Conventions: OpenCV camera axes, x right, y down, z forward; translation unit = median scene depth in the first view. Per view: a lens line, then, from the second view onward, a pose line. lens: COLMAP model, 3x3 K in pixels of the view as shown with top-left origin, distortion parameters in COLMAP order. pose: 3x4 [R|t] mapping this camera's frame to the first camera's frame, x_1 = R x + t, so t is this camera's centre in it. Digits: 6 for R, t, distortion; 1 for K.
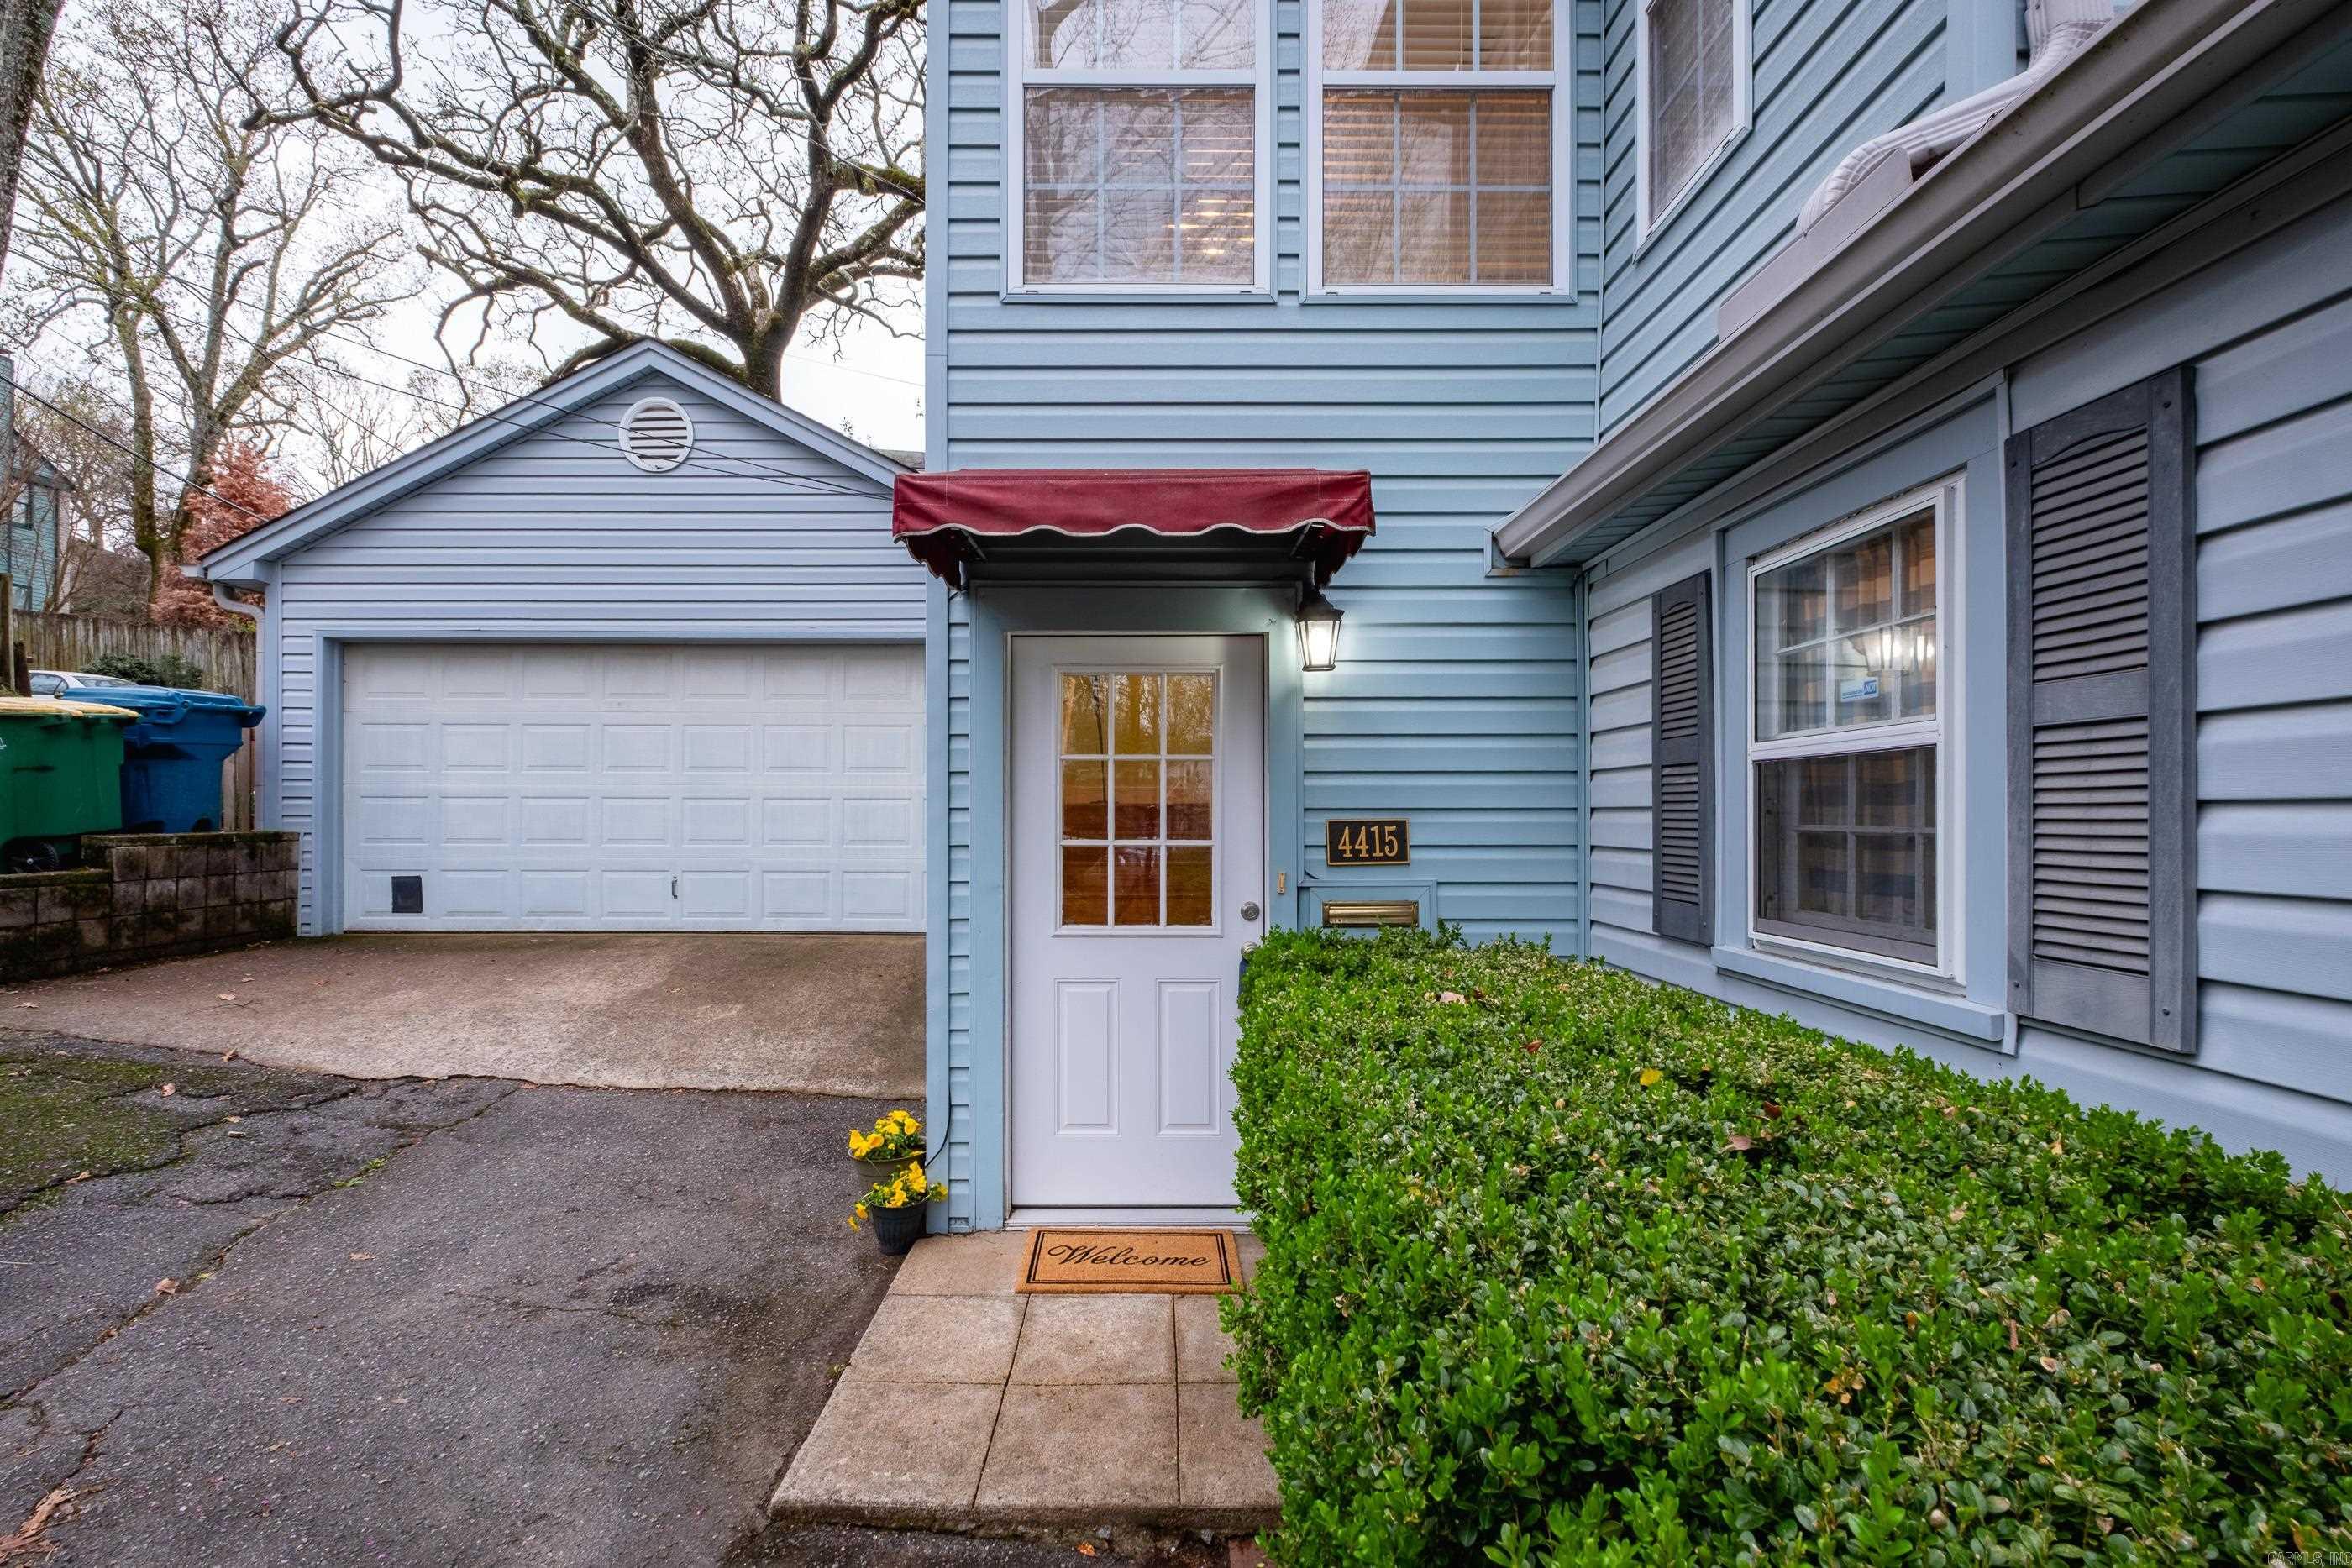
lens RADIAL K [[1026.5, 0, 1154.3], [0, 1026.5, 786.3], [0, 0, 1]] dist [0.006416, -0.003275]
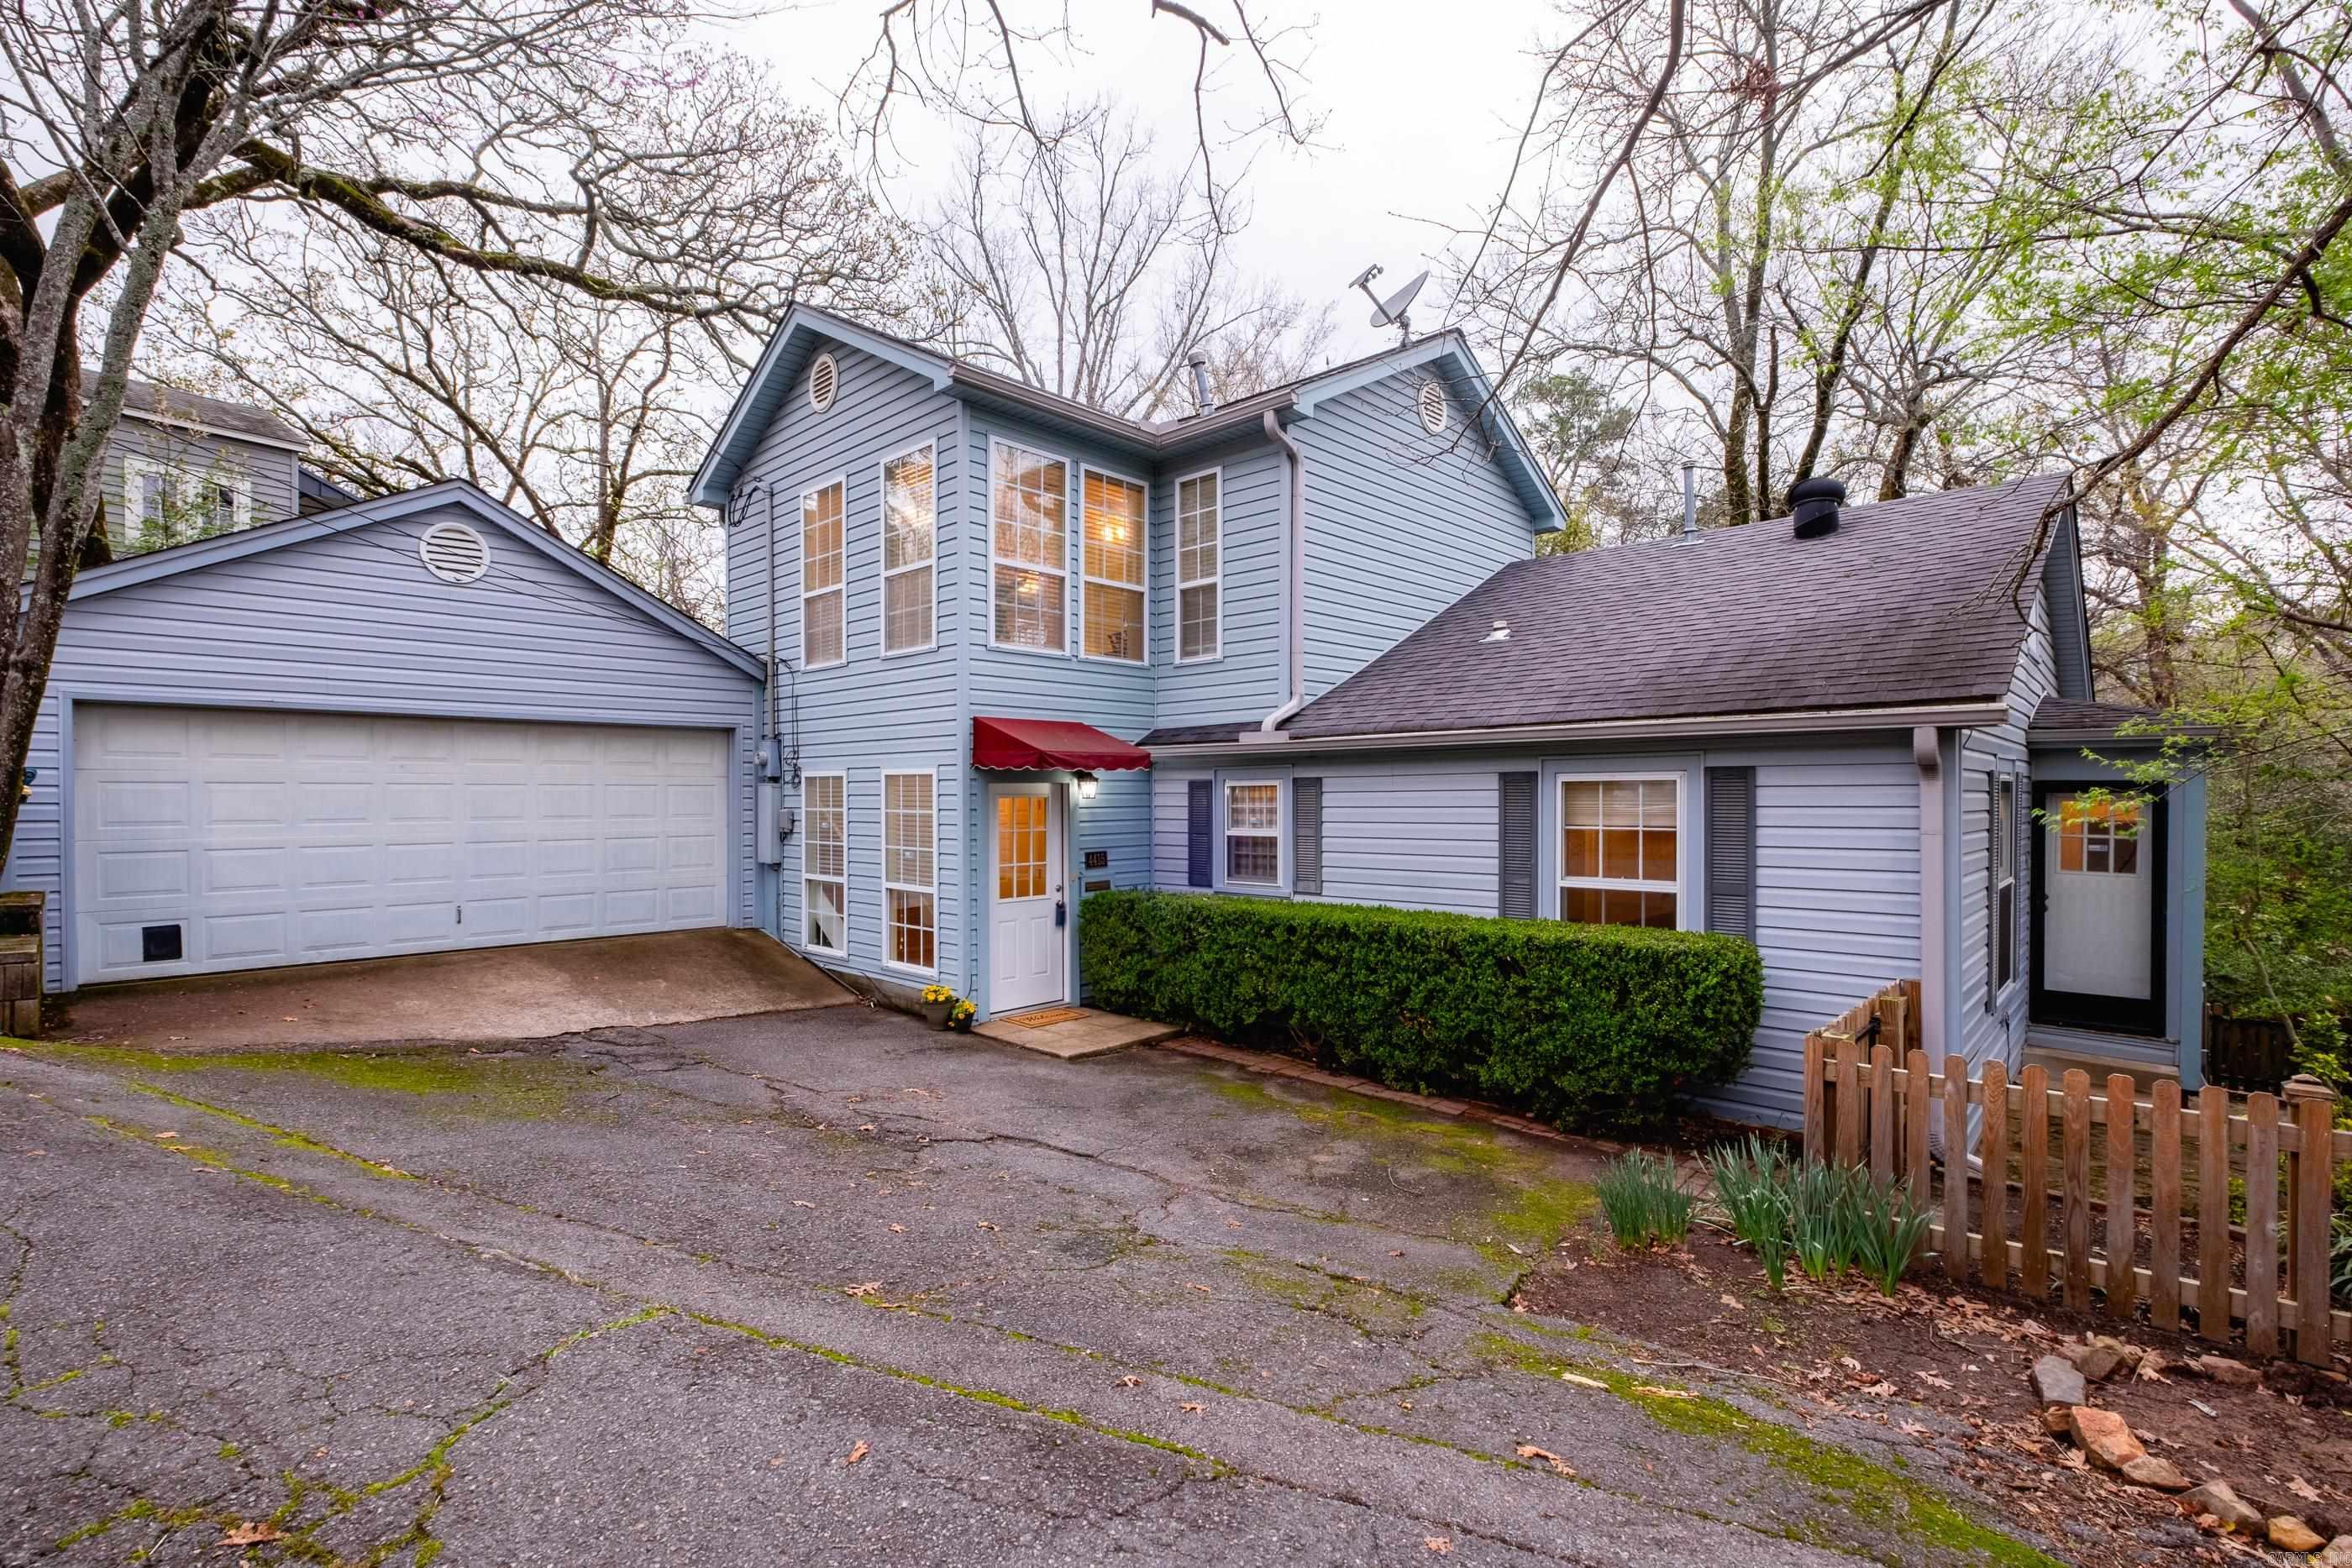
lens RADIAL K [[1026.5, 0, 1179.0], [0, 1026.5, 792.3], [0, 0, 1]] dist [0.006416, -0.003275]
pose [[0.677818, -0.000852, 0.735229, -1.652595], [-0.015152, 0.999771, 0.015127, -0.170719], [-0.735074, -0.021394, 0.677649, -1.018056]]
